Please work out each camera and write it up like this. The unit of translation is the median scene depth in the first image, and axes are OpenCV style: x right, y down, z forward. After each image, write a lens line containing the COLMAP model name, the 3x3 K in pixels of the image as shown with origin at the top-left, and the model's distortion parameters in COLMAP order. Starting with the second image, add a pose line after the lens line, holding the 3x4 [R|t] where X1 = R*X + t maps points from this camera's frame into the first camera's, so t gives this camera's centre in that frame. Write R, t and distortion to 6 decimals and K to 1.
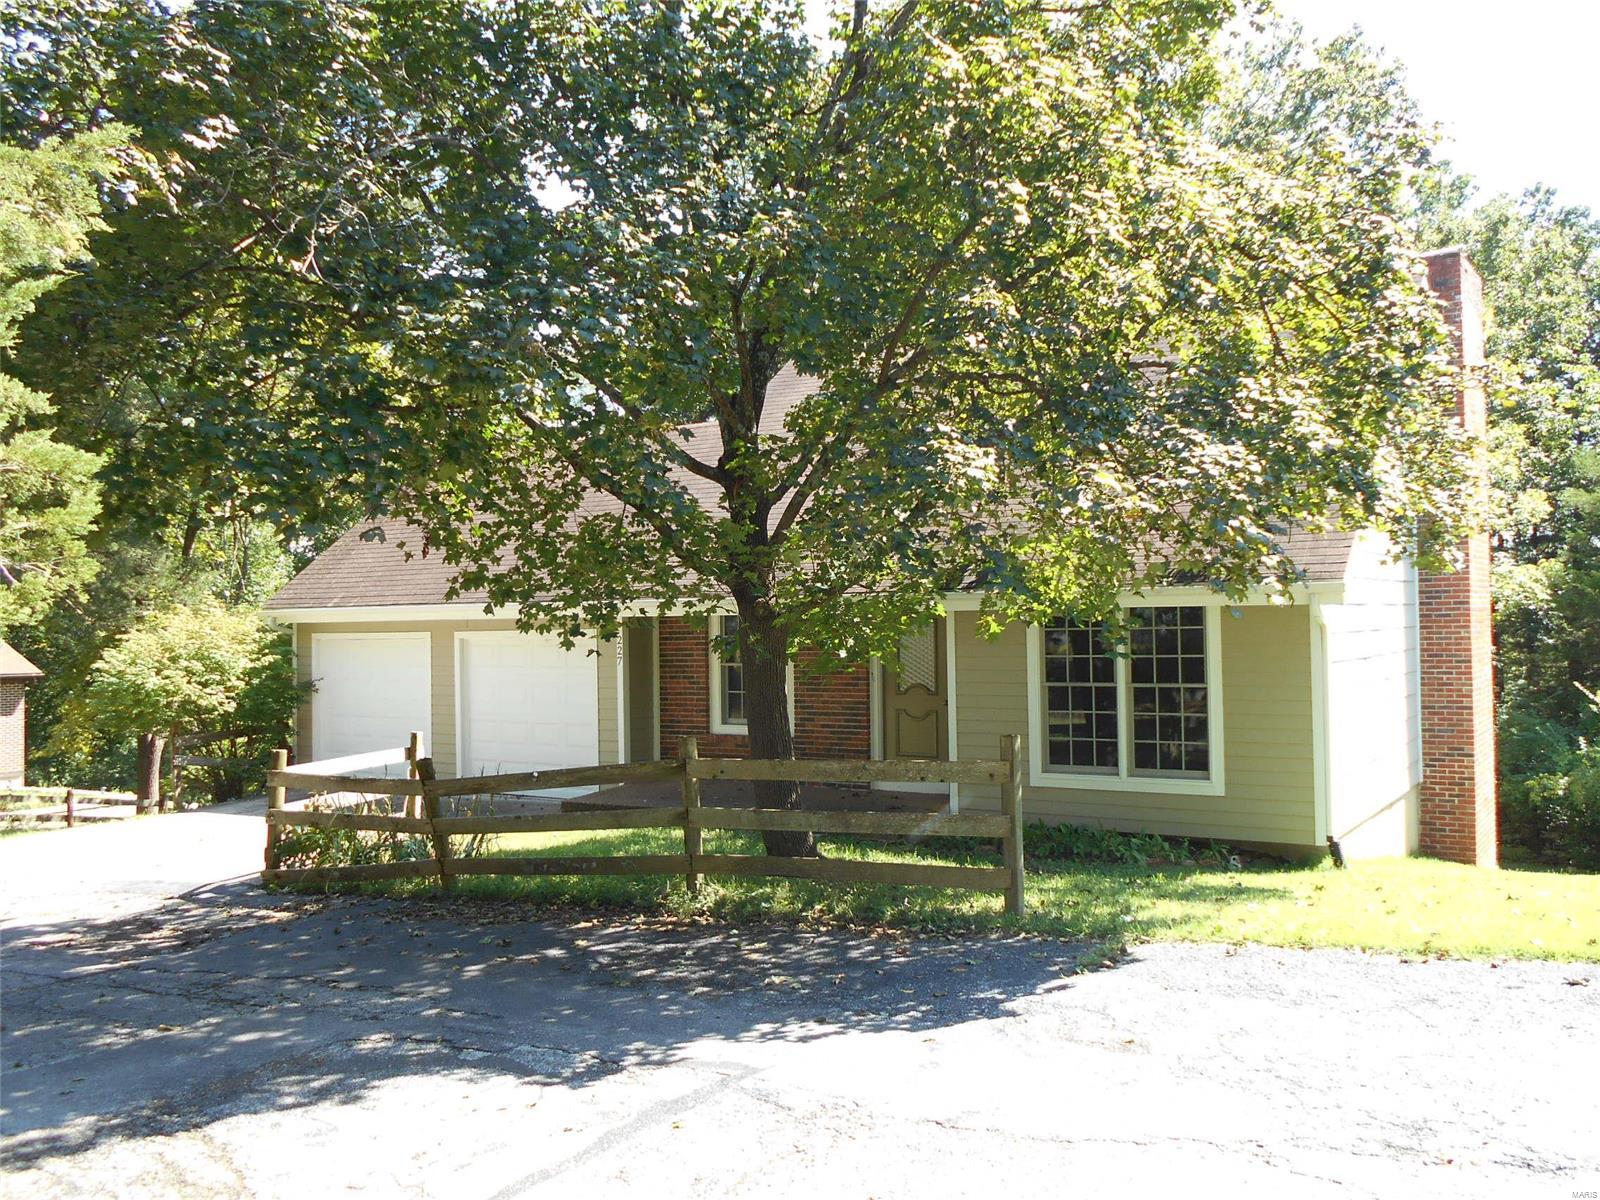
lens RADIAL K [[1295.1, 0, 800.0], [0, 1295.1, 600.0], [0, 0, 1]] dist [-0.033628, 0.000428]
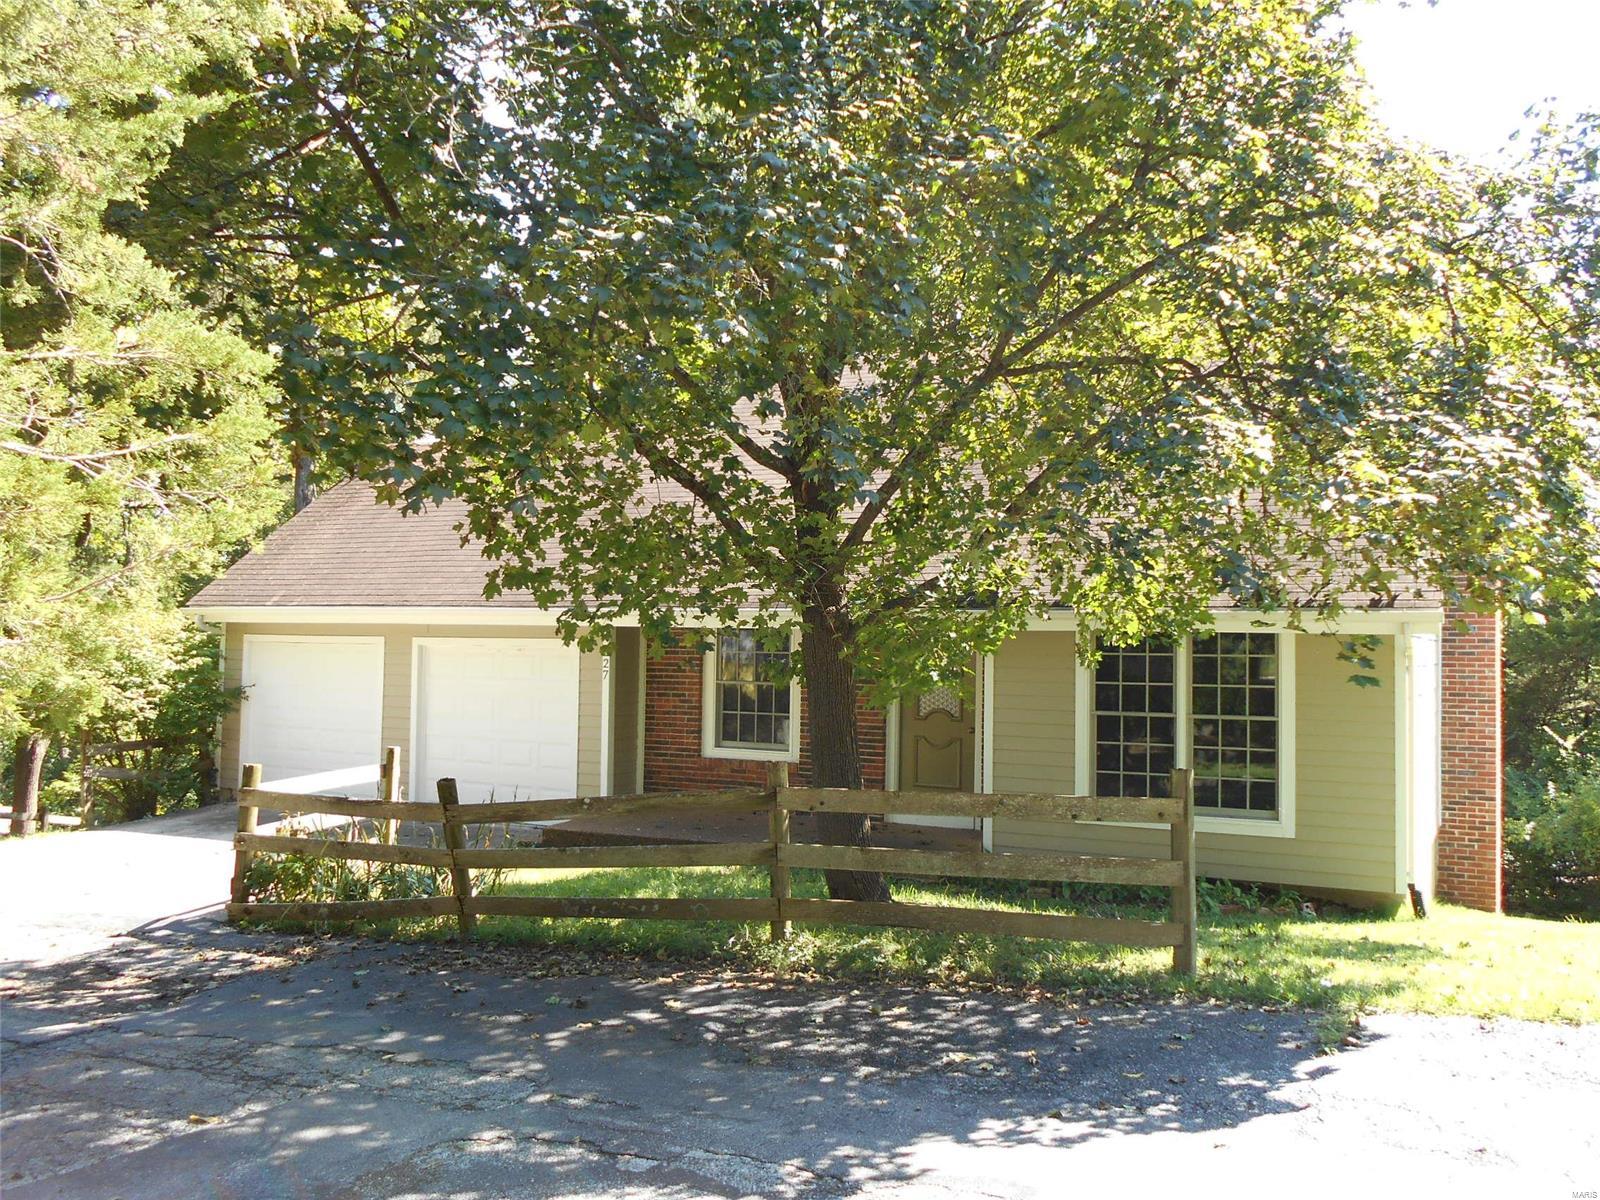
lens RADIAL K [[1302.4, 0, 799.7], [0, 1302.4, 579.4], [0, 0, 1]] dist [-0.035346, 0.004438]
pose [[0.995587, 0.036861, 0.086304, -0.168356], [-0.033814, 0.998761, -0.036504, 0.017011], [-0.087543, 0.033424, 0.995600, 0.140198]]
